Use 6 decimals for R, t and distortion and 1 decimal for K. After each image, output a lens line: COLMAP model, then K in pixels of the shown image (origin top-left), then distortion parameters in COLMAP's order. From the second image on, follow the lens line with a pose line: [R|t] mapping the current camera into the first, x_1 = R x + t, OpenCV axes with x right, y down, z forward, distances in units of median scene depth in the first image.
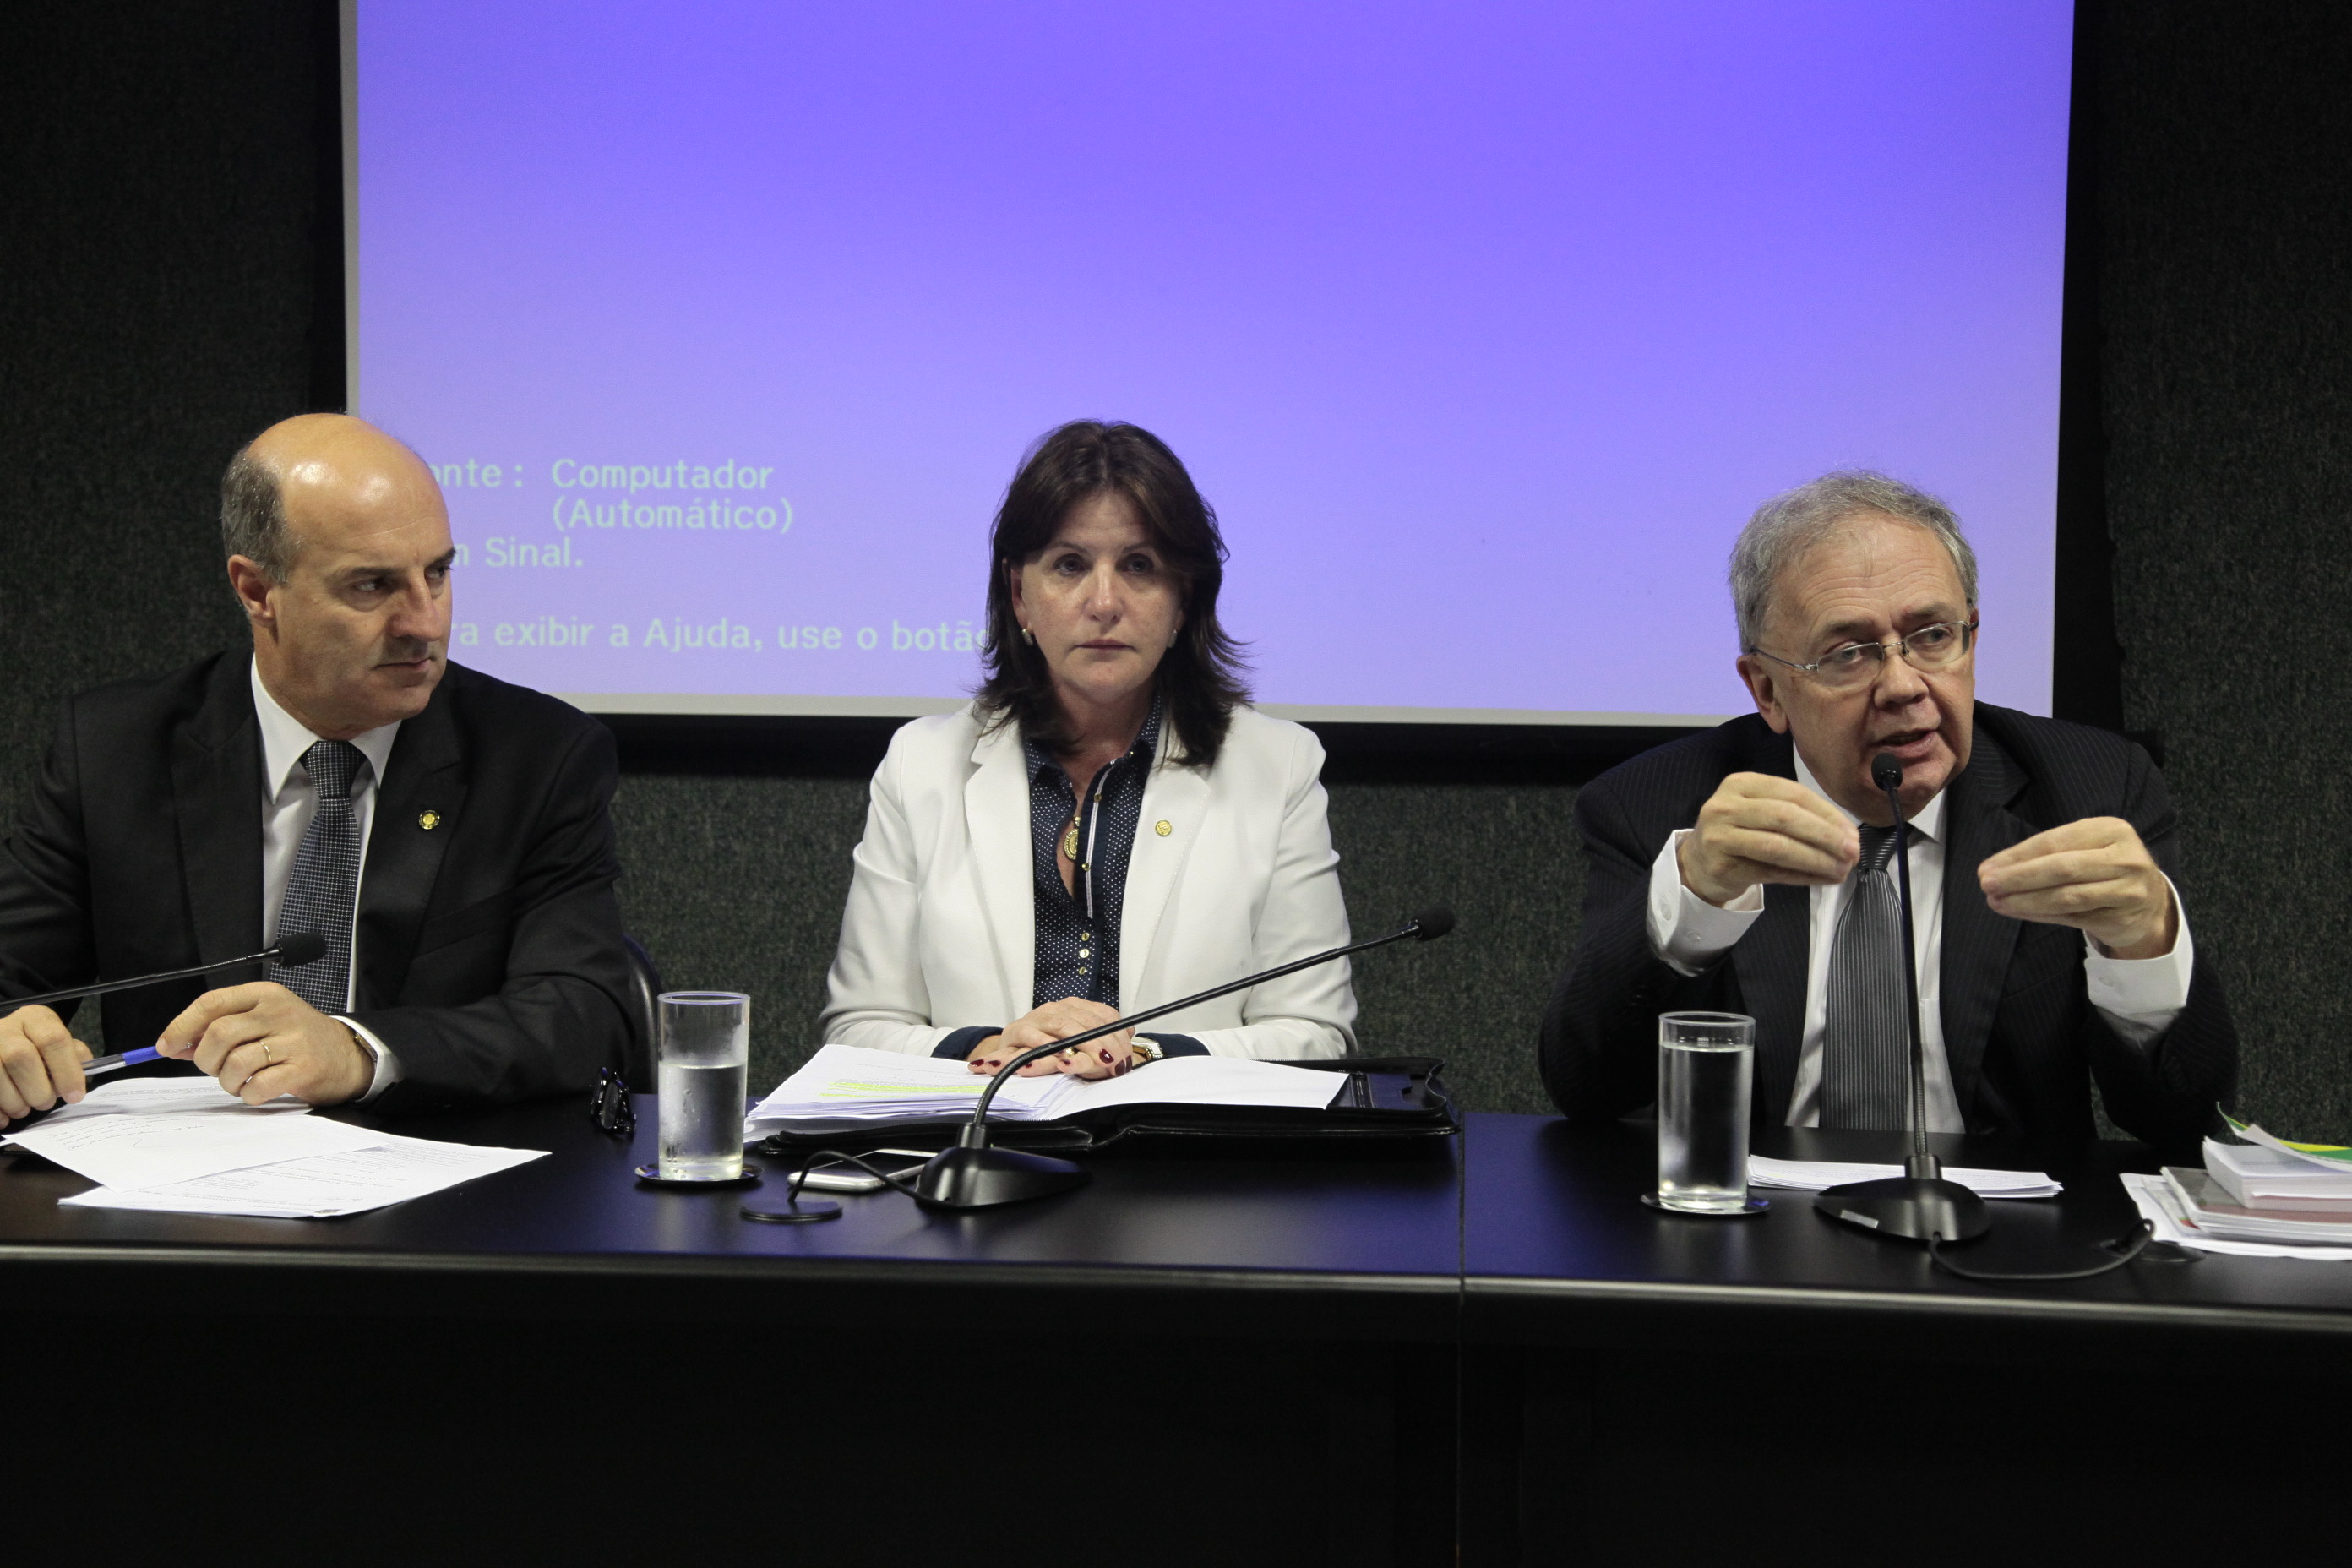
lens RADIAL K [[3327.3, 0, 1181.6], [0, 3327.3, 808.0], [0, 0, 1]] dist [0.176929, 0.000000]
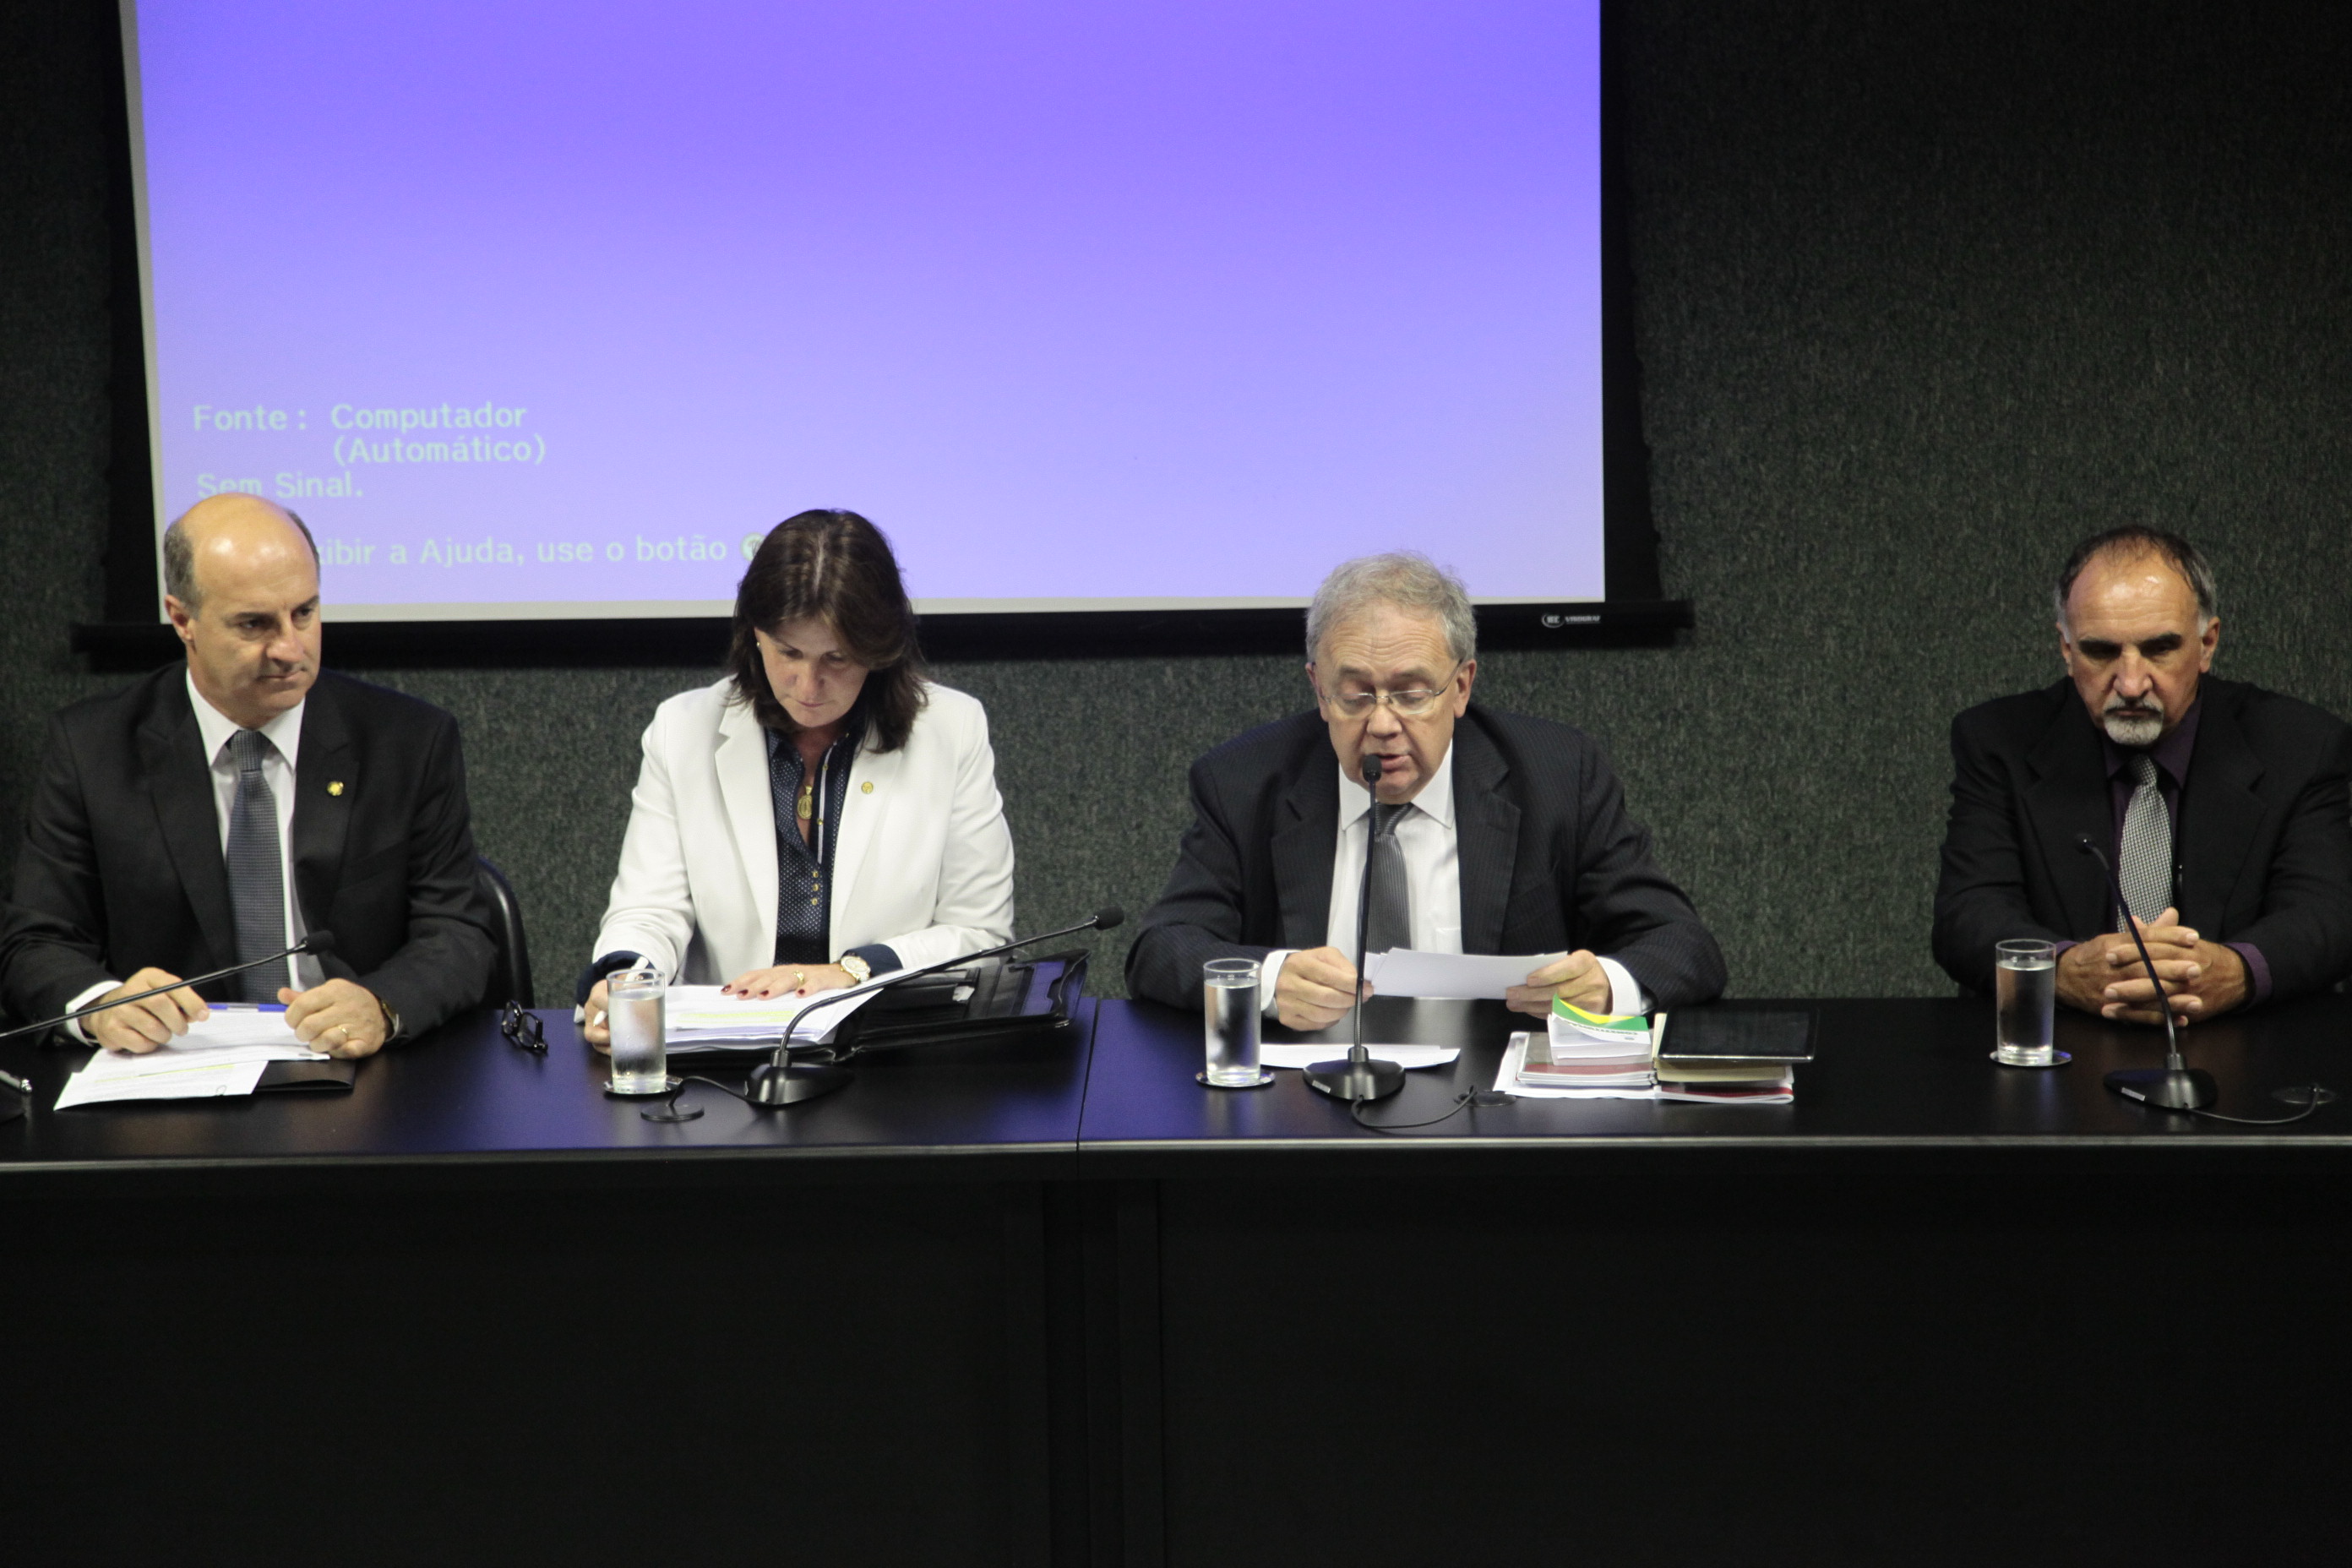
lens RADIAL K [[5737.0, 0, 1159.0], [0, 5737.0, 785.8], [0, 0, 1]] dist [0.486886, 0.000000]
pose [[0.997696, -0.042908, 0.052554, -0.013846], [0.035613, 0.990526, 0.132628, -0.234224], [-0.057747, -0.130450, 0.989772, -1.038296]]
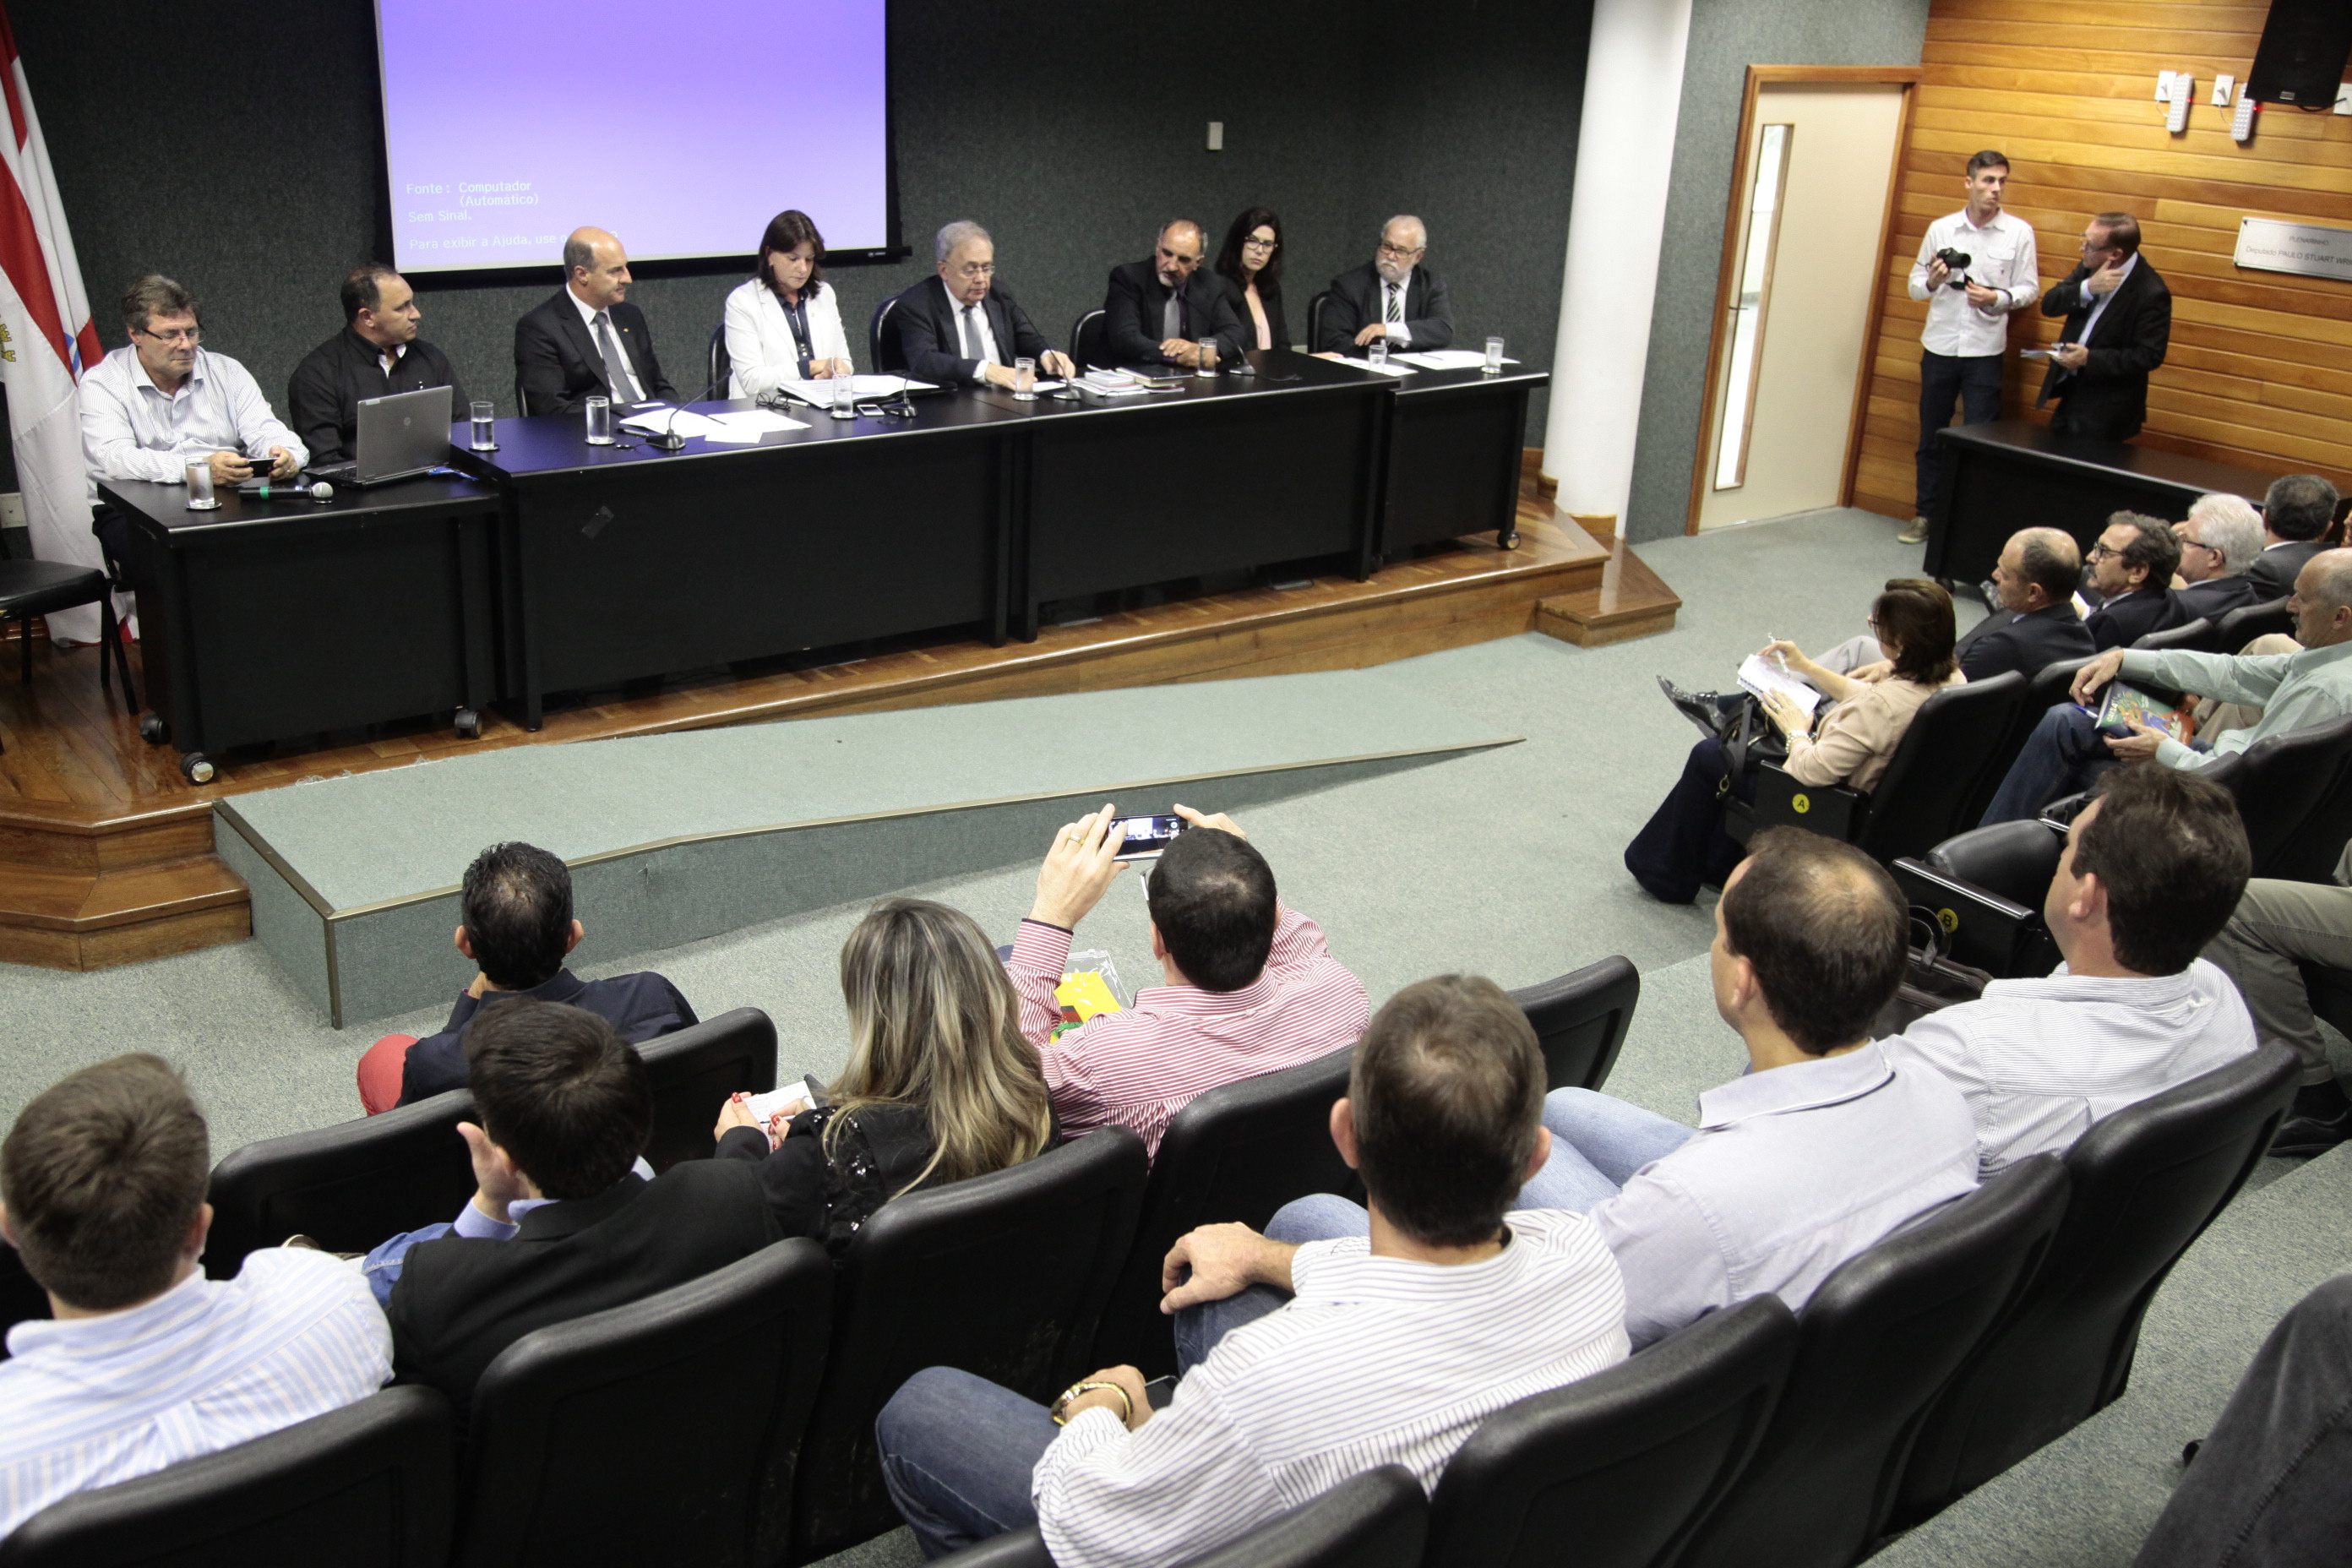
lens RADIAL K [[2253.7, 0, 1163.9], [0, 2253.7, 788.7], [0, 0, 1]] dist [0.035616, 0.000000]
pose [[0.722799, -0.226624, 0.652842, -1.191520], [0.002573, 0.945575, 0.325393, -0.253137], [-0.691053, -0.233514, 0.684044, -0.946355]]
